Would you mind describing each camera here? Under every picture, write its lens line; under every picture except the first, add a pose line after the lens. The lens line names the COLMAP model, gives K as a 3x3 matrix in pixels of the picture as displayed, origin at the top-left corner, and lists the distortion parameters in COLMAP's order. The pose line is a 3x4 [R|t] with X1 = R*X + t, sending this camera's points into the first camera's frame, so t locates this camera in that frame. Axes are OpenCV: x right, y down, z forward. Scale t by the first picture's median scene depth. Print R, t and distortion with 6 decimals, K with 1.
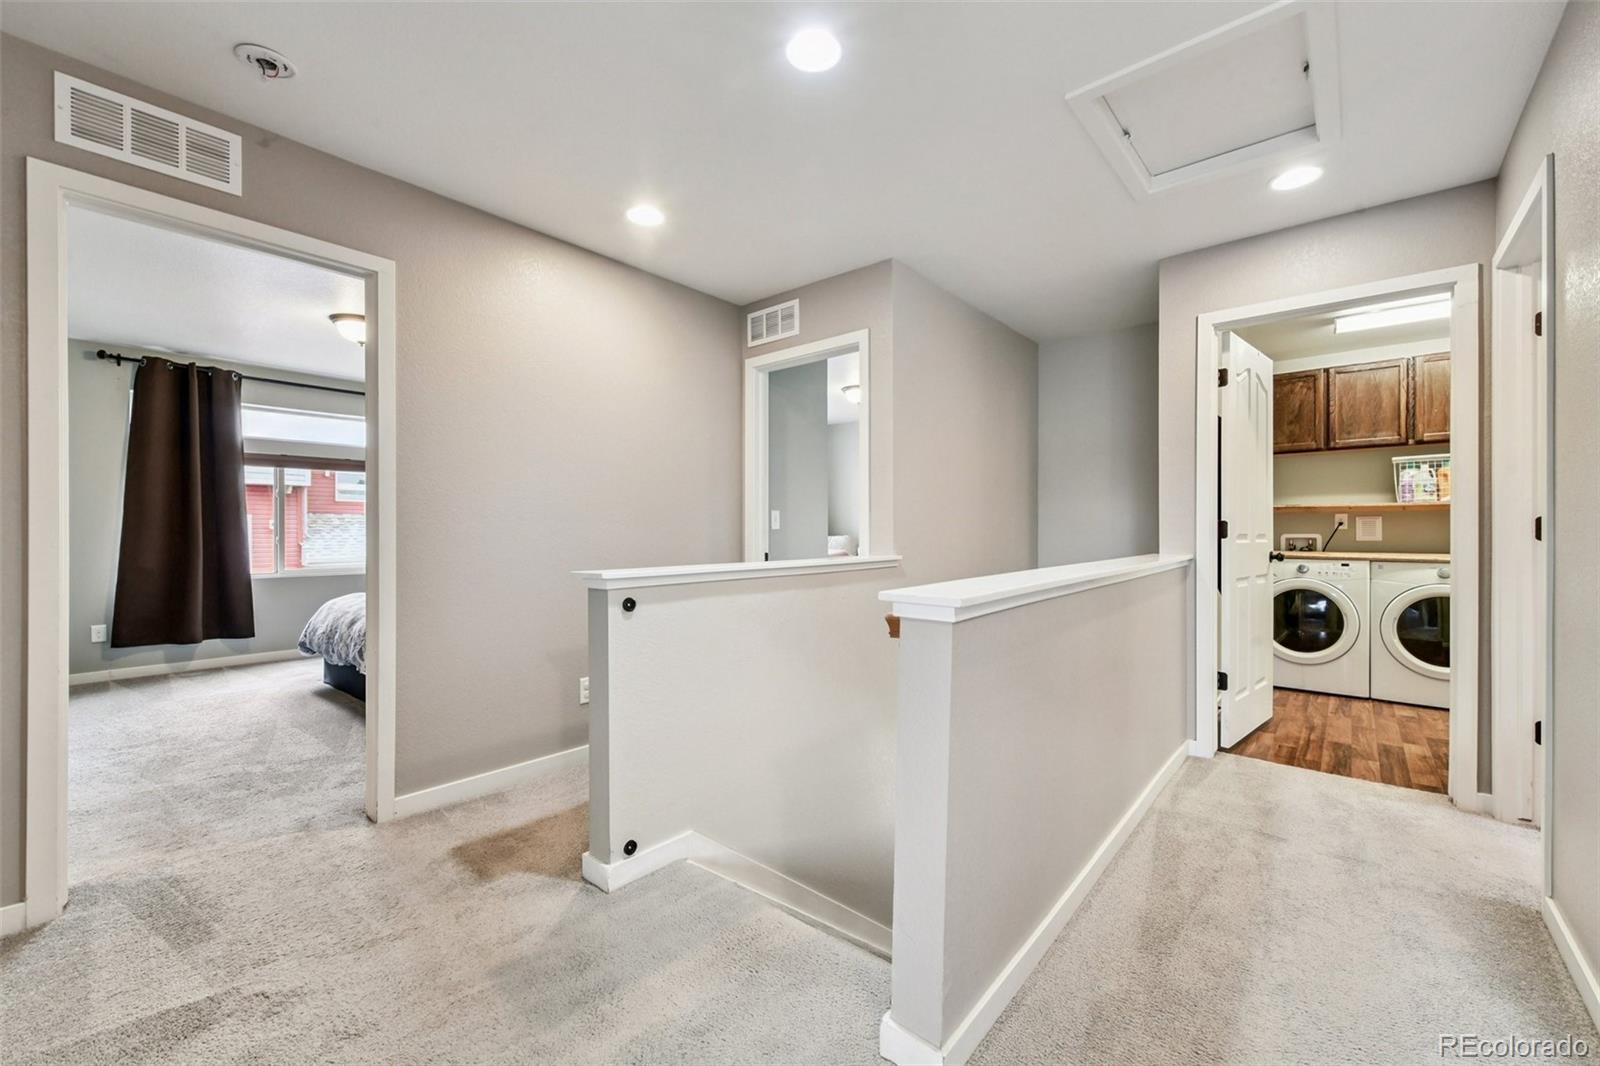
lens RADIAL K [[642.9, 0, 812.6], [0, 642.9, 528.8], [0, 0, 1]] dist [-0.000058, -0.000218]
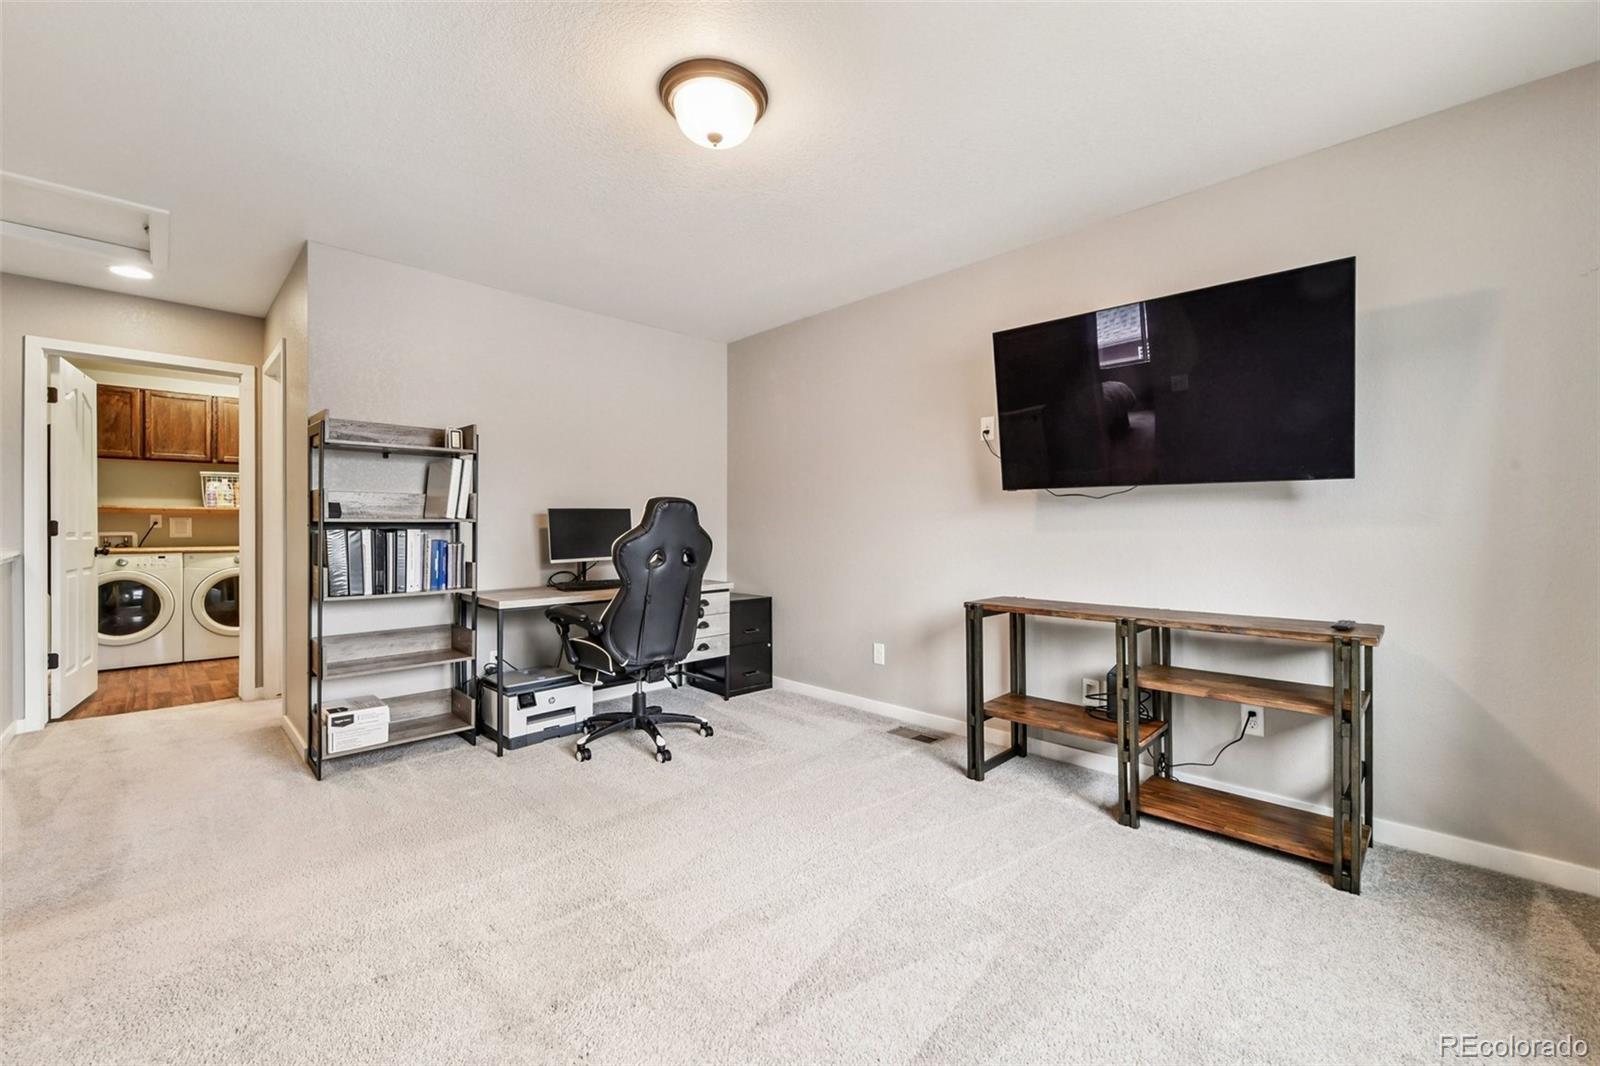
lens RADIAL K [[642.1, 0, 812.4], [0, 642.1, 535.4], [0, 0, 1]] dist [0.000955, -0.004298]
pose [[0.071172, -0.008529, 0.997428, -0.330040], [-0.004693, 0.999950, 0.008886, -0.002013], [-0.997453, -0.005313, 0.071129, -0.357073]]
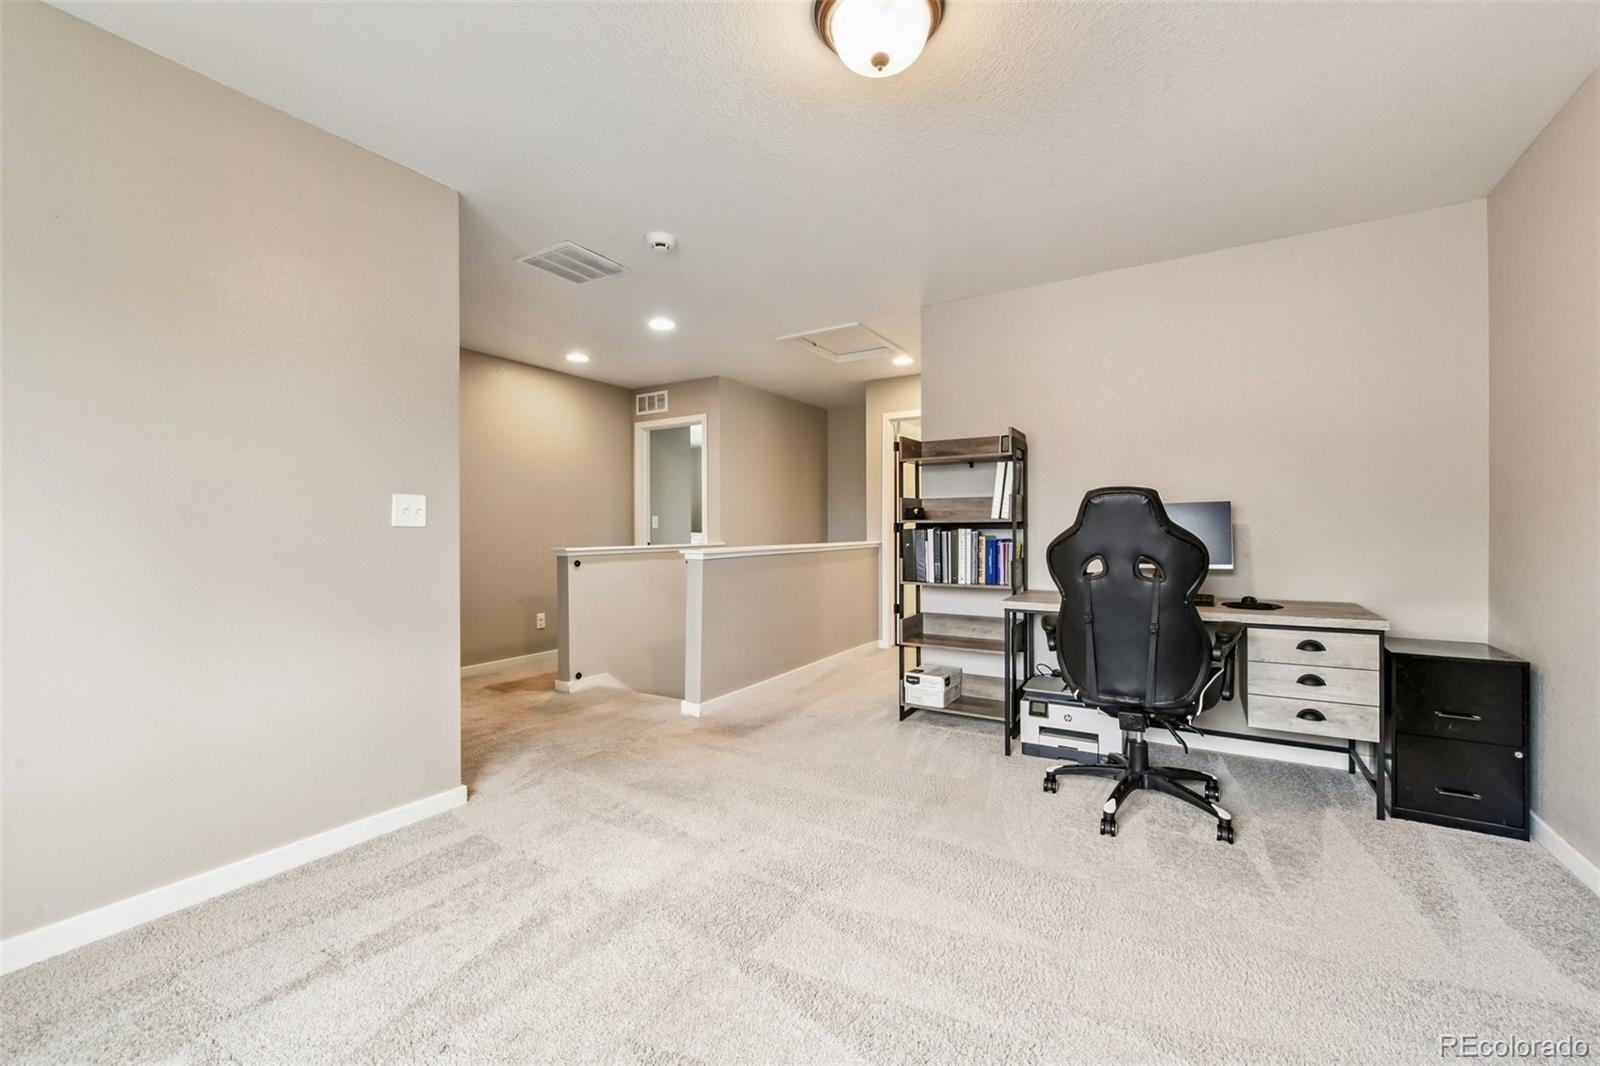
lens RADIAL K [[642.1, 0, 812.4], [0, 642.1, 535.4], [0, 0, 1]] dist [0.000955, -0.004298]
pose [[0.987918, -0.002671, 0.154954, 0.085691], [0.000382, 0.999890, 0.014798, -0.004197], [-0.154977, -0.014560, 0.987811, -0.672219]]
